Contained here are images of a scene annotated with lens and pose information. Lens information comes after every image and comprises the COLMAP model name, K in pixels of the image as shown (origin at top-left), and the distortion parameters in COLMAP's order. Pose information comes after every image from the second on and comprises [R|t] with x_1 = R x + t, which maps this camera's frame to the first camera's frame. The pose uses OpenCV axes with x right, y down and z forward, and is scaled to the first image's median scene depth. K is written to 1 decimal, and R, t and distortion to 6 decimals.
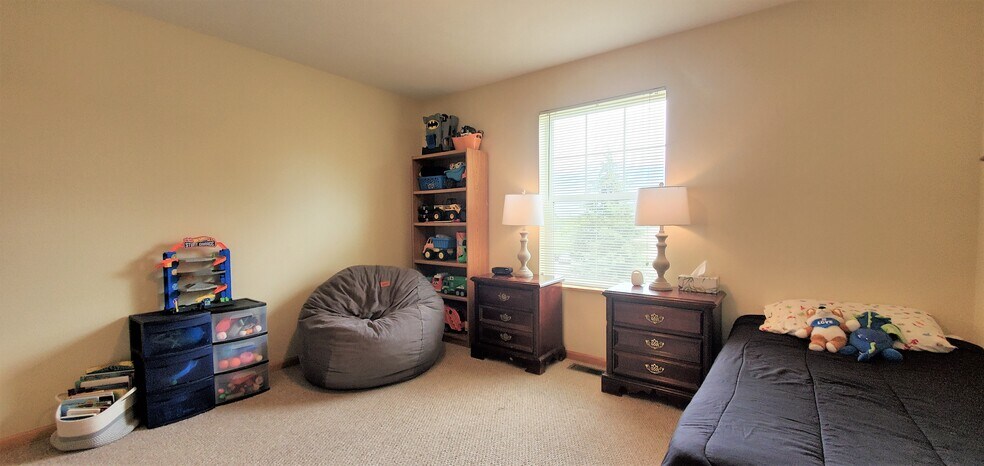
lens RADIAL K [[404.7, 0, 492.1], [0, 404.7, 231.4], [0, 0, 1]] dist [-0.000683, 0.000043]
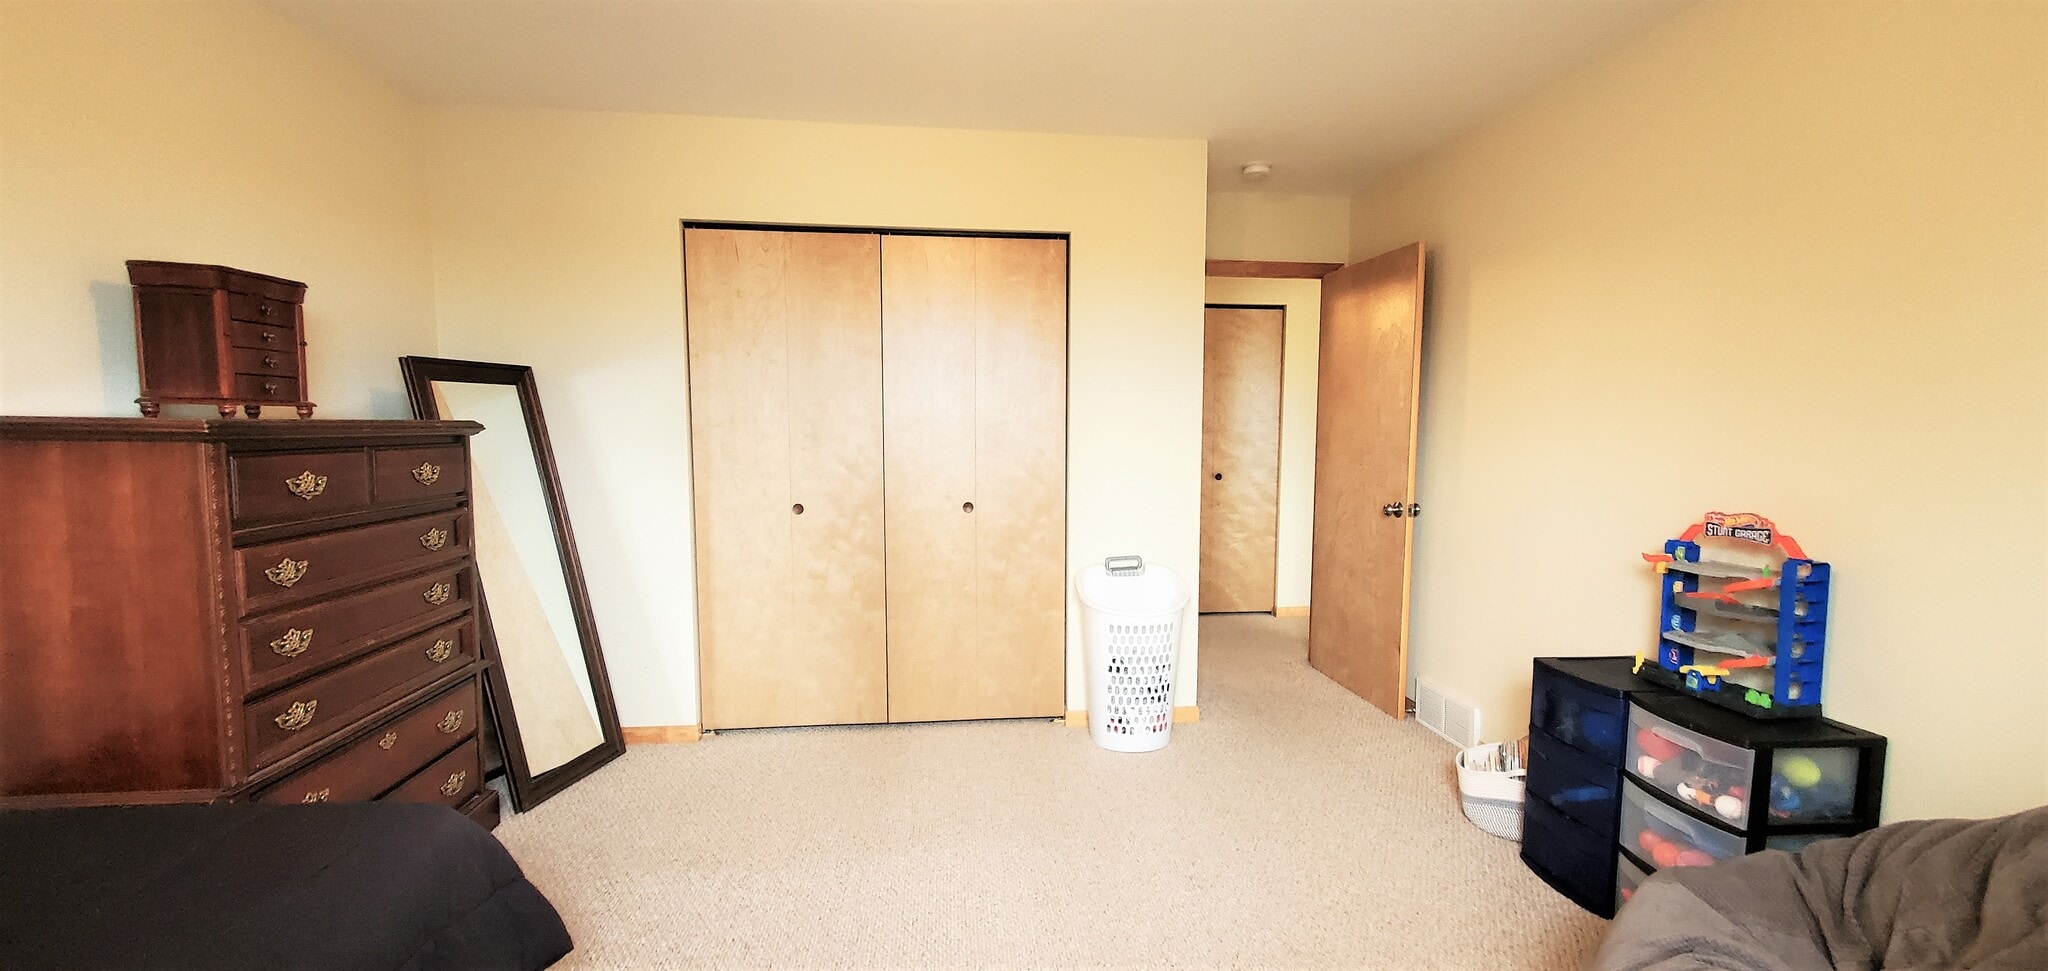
lens RADIAL K [[823.7, 0, 1029.3], [0, 823.7, 487.2], [0, 0, 1]] dist [0.014467, -0.000379]
pose [[-0.726904, 0.056836, -0.684384, 0.207961], [-0.017970, 0.994654, 0.101689, -0.056152], [0.686504, 0.086217, -0.721996, 0.794045]]
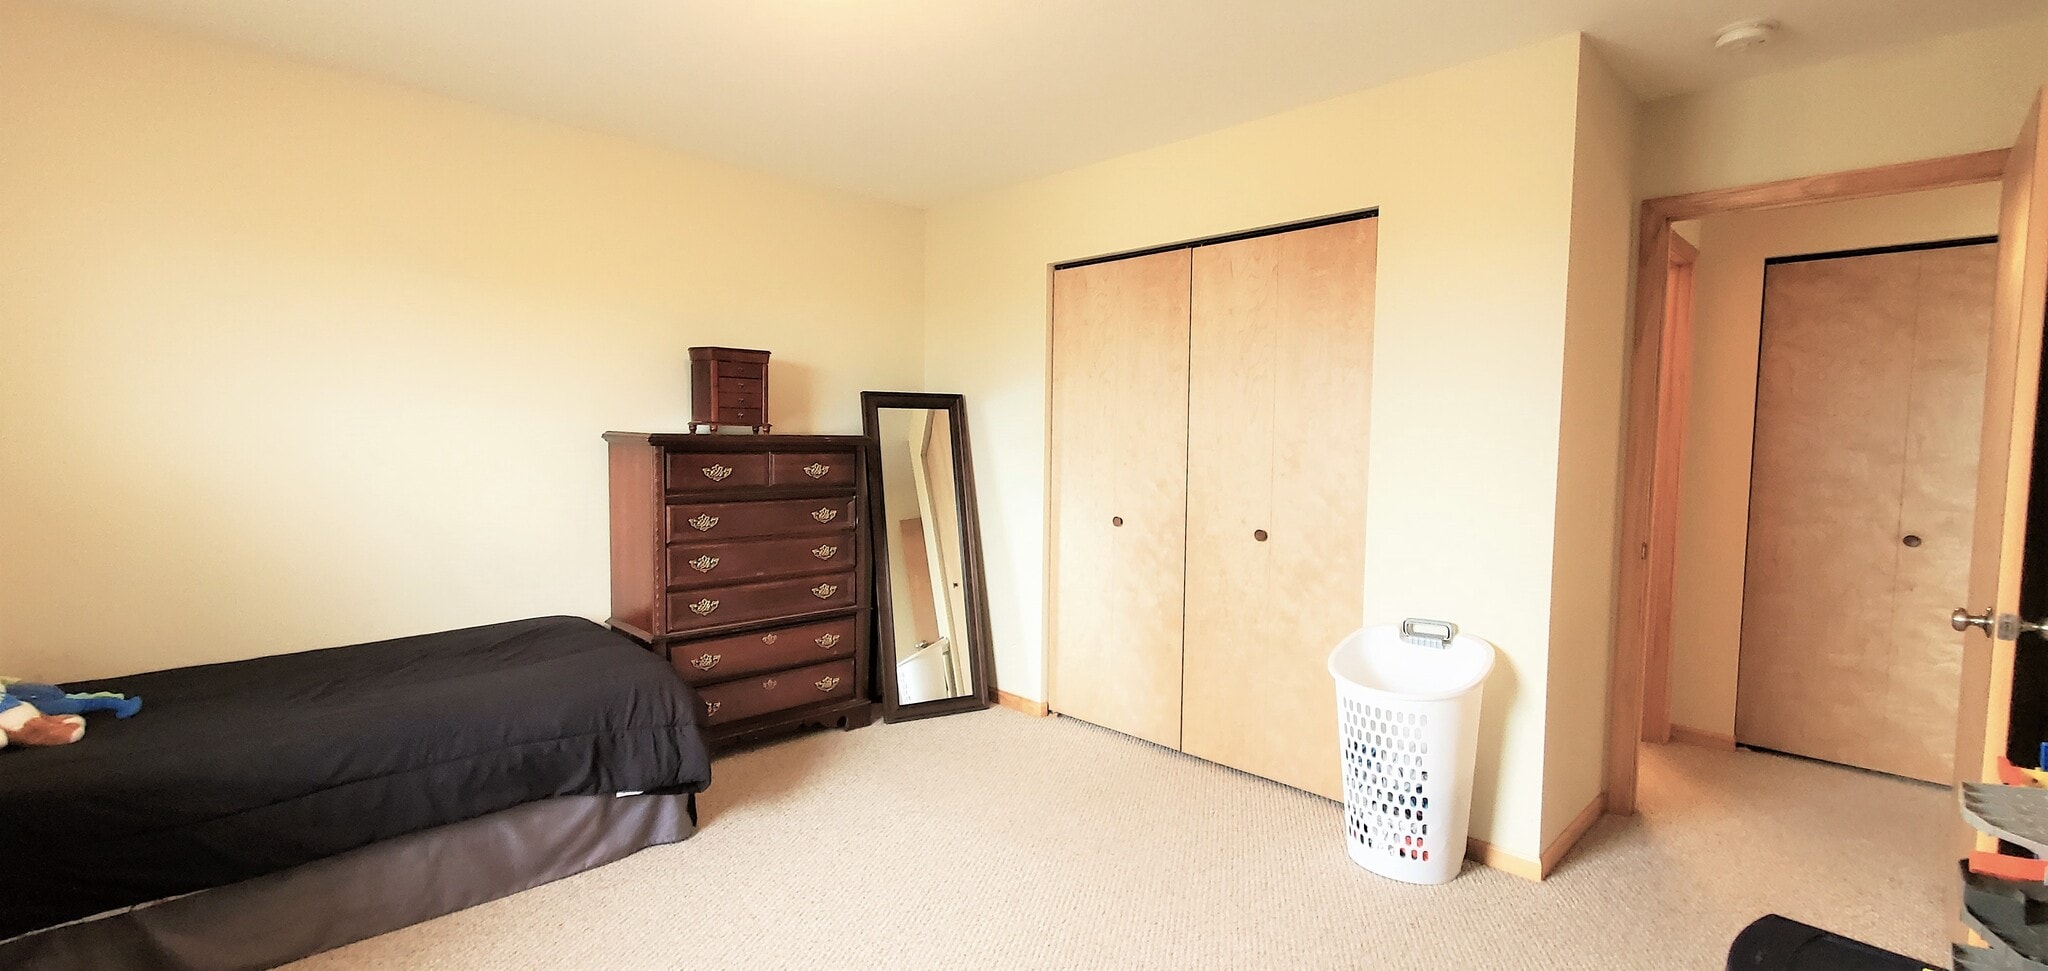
lens RADIAL K [[881.3, 0, 1032.7], [0, 881.3, 485.6], [0, 0, 1]] dist [0.001545, -0.000007]
pose [[-0.989879, -0.014121, 0.141208, -0.264174], [-0.002418, 0.996571, 0.082704, -0.060344], [-0.141891, 0.081526, -0.986519, 0.974883]]
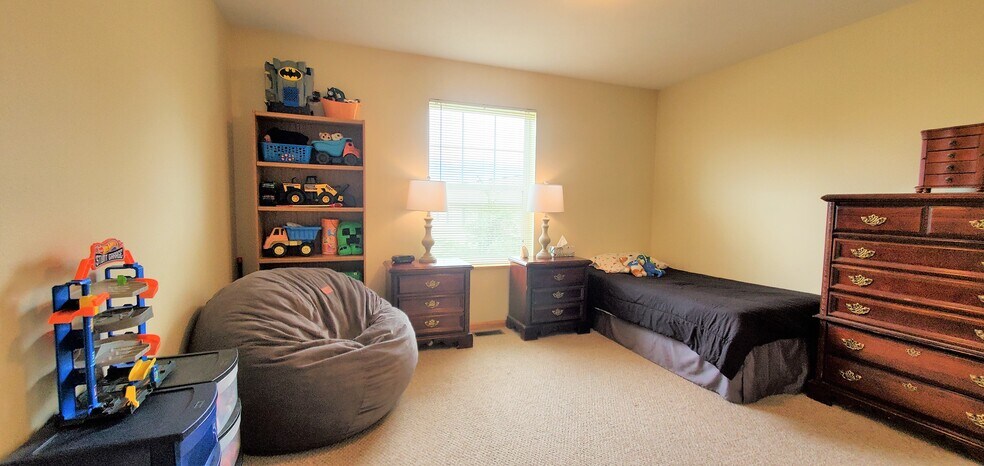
lens RADIAL K [[404.7, 0, 494.1], [0, 404.7, 235.9], [0, 0, 1]] dist [-0.000683, 0.000043]
pose [[0.517539, -0.054454, 0.853925, -0.623500], [0.003520, 0.998100, 0.061514, -0.013916], [-0.855653, -0.028830, 0.516747, 0.305069]]
